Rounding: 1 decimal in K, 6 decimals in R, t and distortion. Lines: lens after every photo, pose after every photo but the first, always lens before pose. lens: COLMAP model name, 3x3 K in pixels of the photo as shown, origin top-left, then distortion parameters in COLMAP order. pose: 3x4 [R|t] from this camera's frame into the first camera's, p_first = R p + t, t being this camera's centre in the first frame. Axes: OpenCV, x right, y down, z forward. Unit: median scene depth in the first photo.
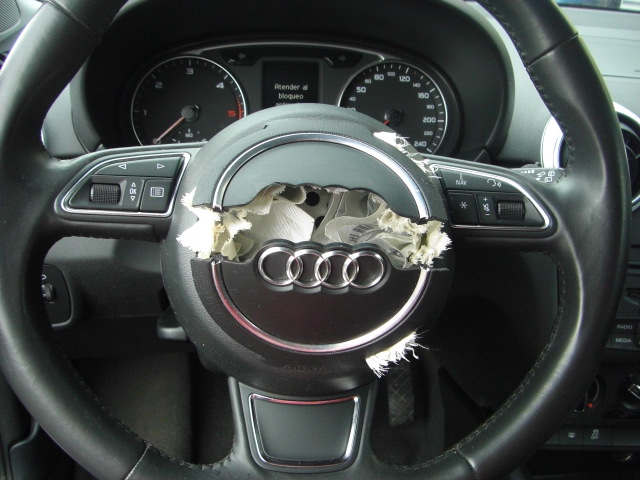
lens RADIAL K [[718.1, 0, 320.0], [0, 718.1, 240.0], [0, 0, 1]] dist [-0.177772, 0.124257]
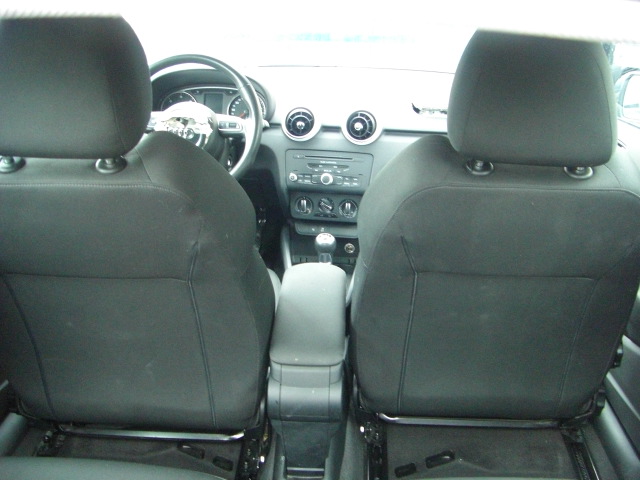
lens RADIAL K [[718.1, 0, 320.0], [0, 718.1, 240.0], [0, 0, 1]] dist [-0.177772, 0.124257]
pose [[0.989891, 0.026043, -0.139417, 1.159595], [-0.033896, 0.997952, -0.054250, 0.706878], [0.137718, 0.058427, 0.988747, -2.568317]]
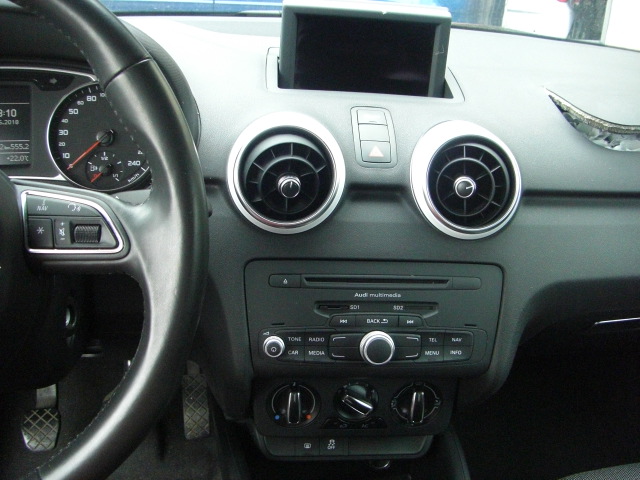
lens RADIAL K [[718.1, 0, 320.0], [0, 718.1, 240.0], [0, 0, 1]] dist [-0.177772, 0.124257]
pose [[0.992693, -0.028123, 0.117342, 0.403335], [0.029492, 0.999516, -0.009943, -0.011088], [-0.117006, 0.013331, 0.993042, -0.040569]]
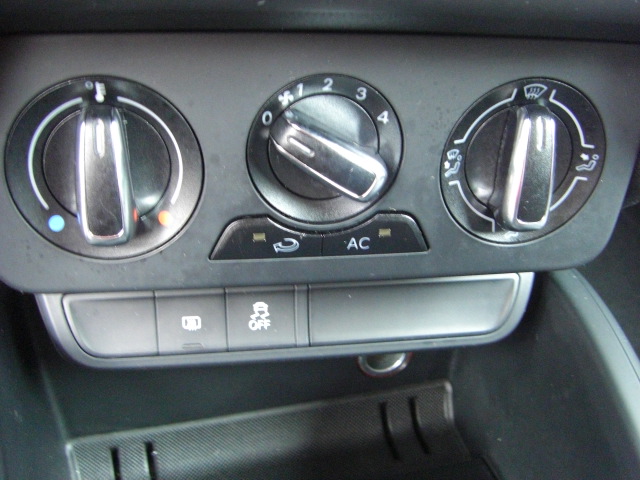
lens RADIAL K [[718.1, 0, 320.0], [0, 718.1, 240.0], [0, 0, 1]] dist [-0.177772, 0.124257]
pose [[0.982427, -0.086540, 0.165371, 0.556760], [0.064367, 0.988748, 0.135032, 0.291646], [-0.175196, -0.122015, 0.976944, 0.960260]]
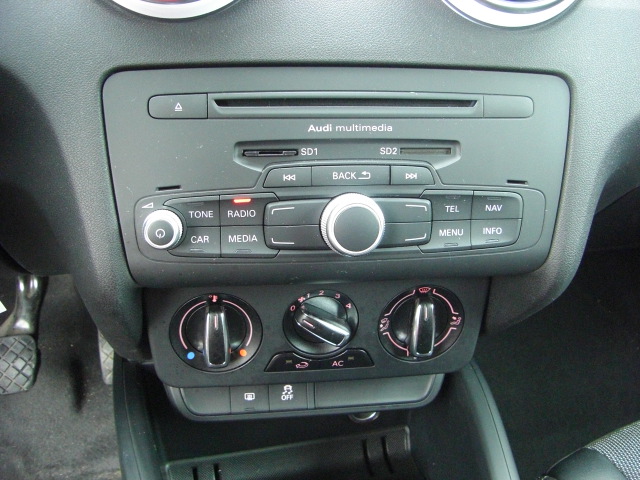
lens RADIAL K [[718.1, 0, 320.0], [0, 718.1, 240.0], [0, 0, 1]] dist [-0.177772, 0.124257]
pose [[0.986258, -0.079130, 0.145031, 0.515042], [0.065904, 0.993404, 0.093841, 0.119470], [-0.151500, -0.082994, 0.984967, 0.533438]]
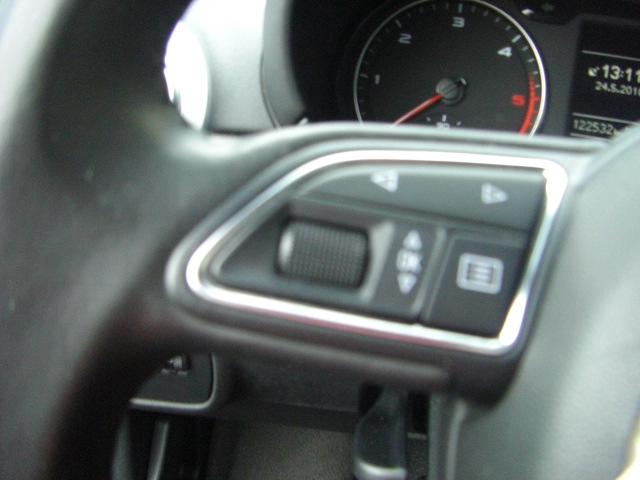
lens RADIAL K [[718.1, 0, 320.0], [0, 718.1, 240.0], [0, 0, 1]] dist [-0.177772, 0.124257]
pose [[0.962096, 0.151018, -0.227078, -0.185301], [-0.151296, 0.988354, 0.016287, -0.062533], [0.226893, 0.018687, 0.973740, 0.539075]]
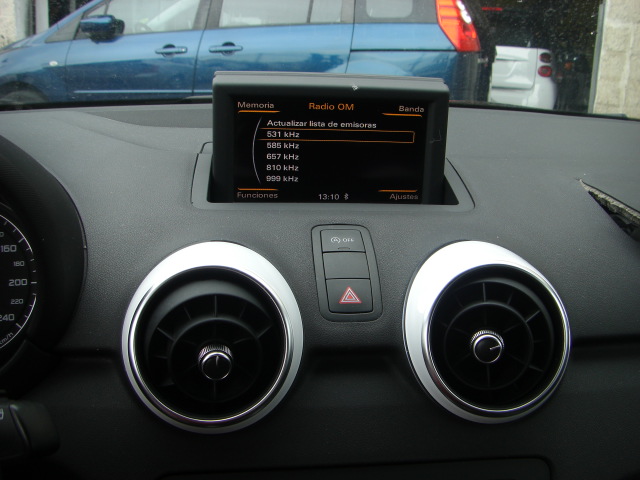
lens RADIAL K [[718.1, 0, 320.0], [0, 718.1, 240.0], [0, 0, 1]] dist [-0.177772, 0.124257]
pose [[0.989945, -0.057131, 0.129400, 0.520719], [0.073111, 0.989795, -0.122316, -0.147792], [-0.121092, 0.130547, 0.984020, 0.391246]]
